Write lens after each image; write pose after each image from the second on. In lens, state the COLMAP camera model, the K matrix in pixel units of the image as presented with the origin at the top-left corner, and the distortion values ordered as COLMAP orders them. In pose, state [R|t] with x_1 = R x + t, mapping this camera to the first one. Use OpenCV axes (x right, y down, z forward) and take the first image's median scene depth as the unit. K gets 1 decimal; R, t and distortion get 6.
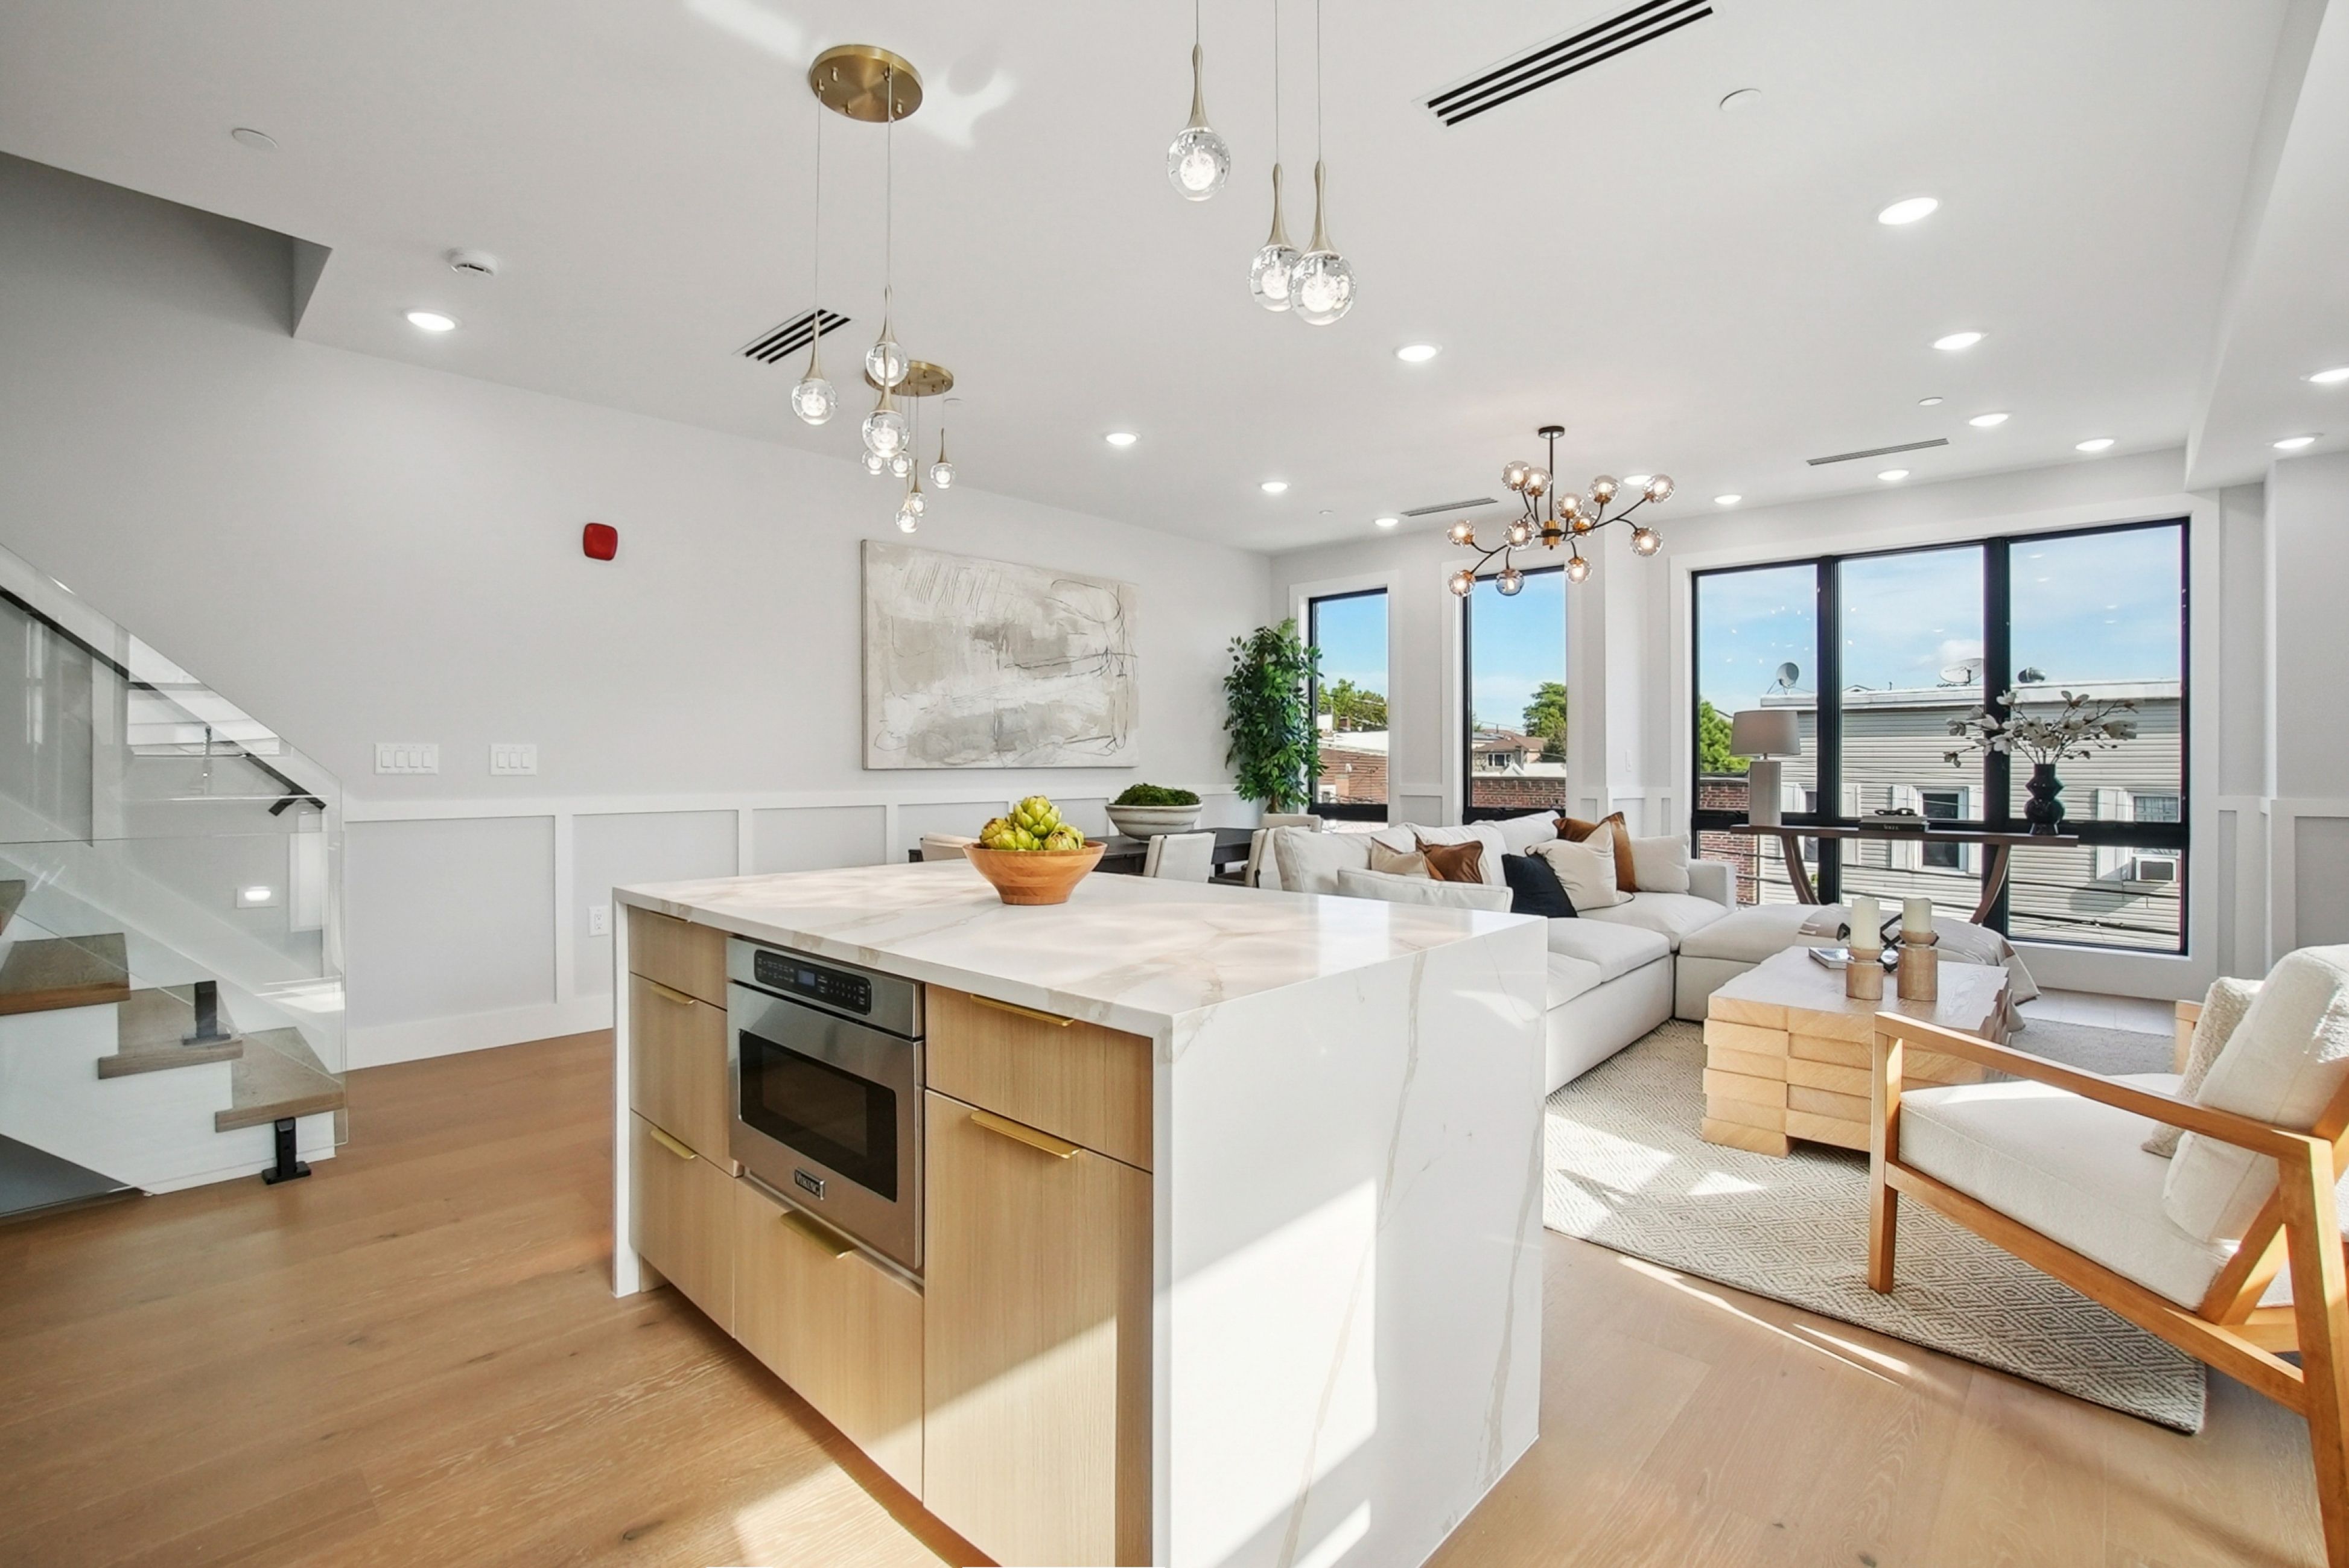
lens RADIAL K [[1050.9, 0, 1137.1], [0, 1050.9, 772.9], [0, 0, 1]] dist [-0.063854, 0.022417]
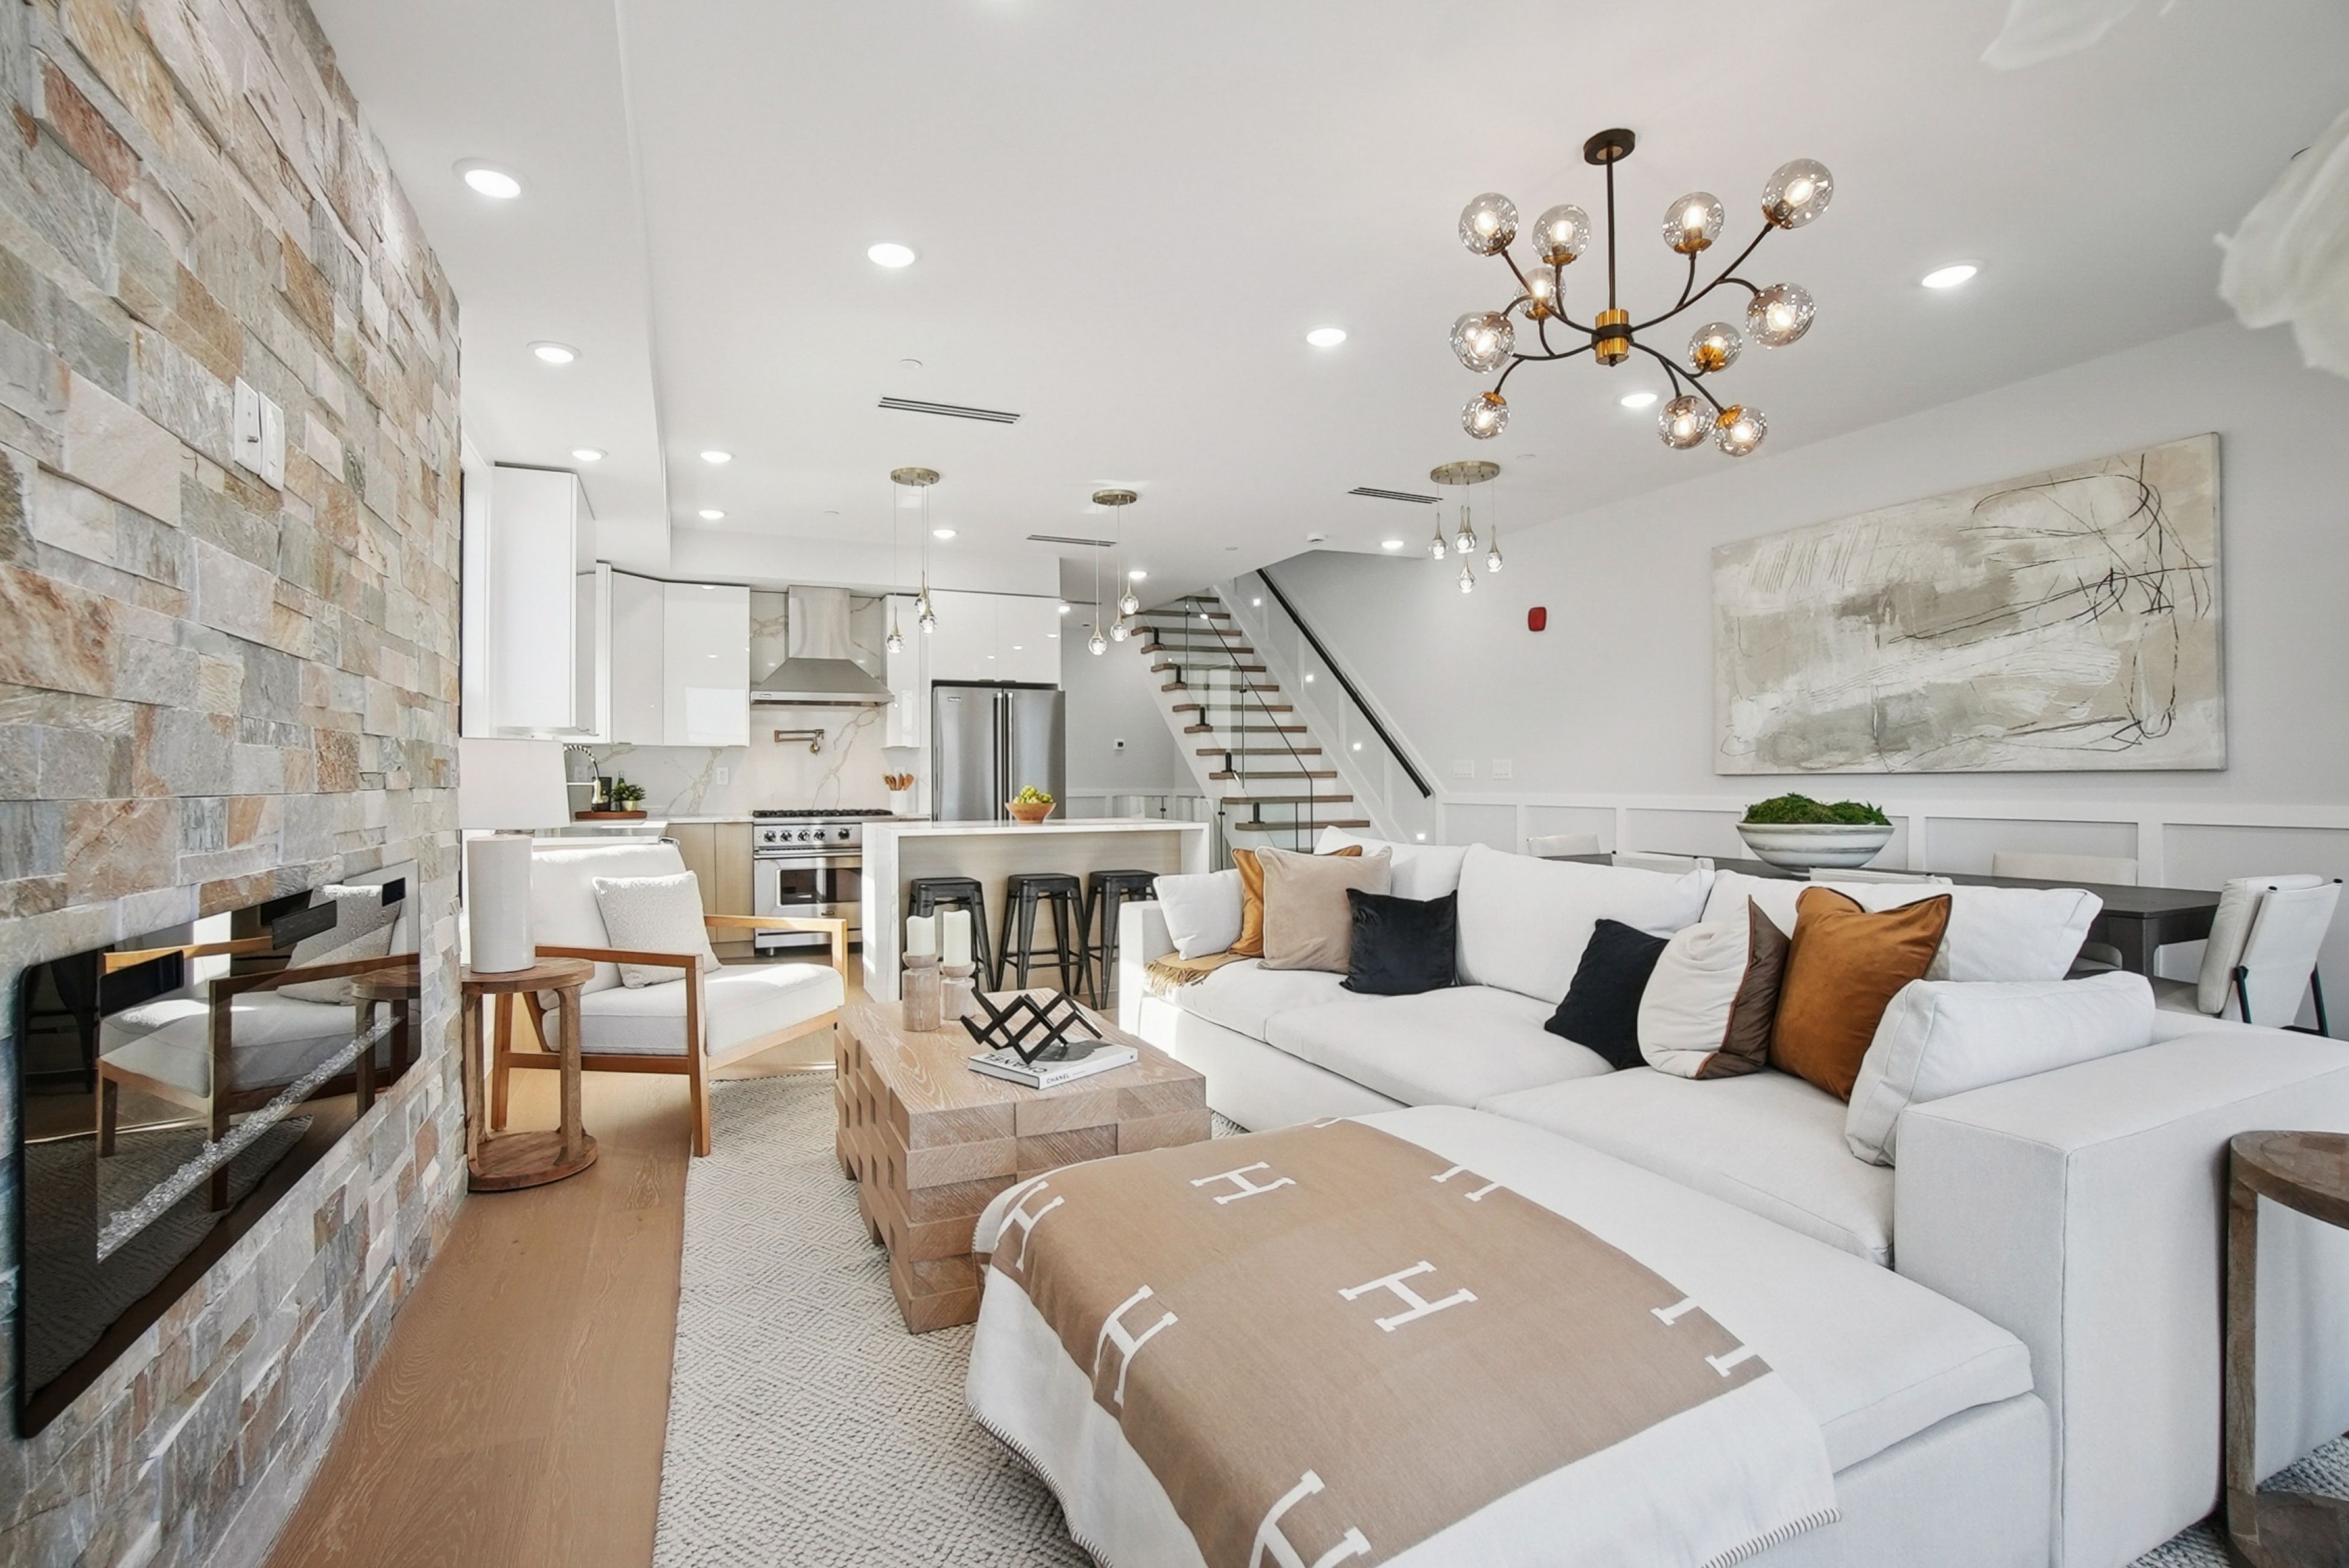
lens RADIAL K [[1045.5, 0, 1134.4], [0, 1045.5, 785.0], [0, 0, 1]] dist [-0.069072, 0.024731]
pose [[-0.393306, 0.008308, -0.919370, 0.806232], [-0.001831, 0.999950, 0.009820, -0.002130], [0.919406, 0.005546, -0.393272, 0.807486]]
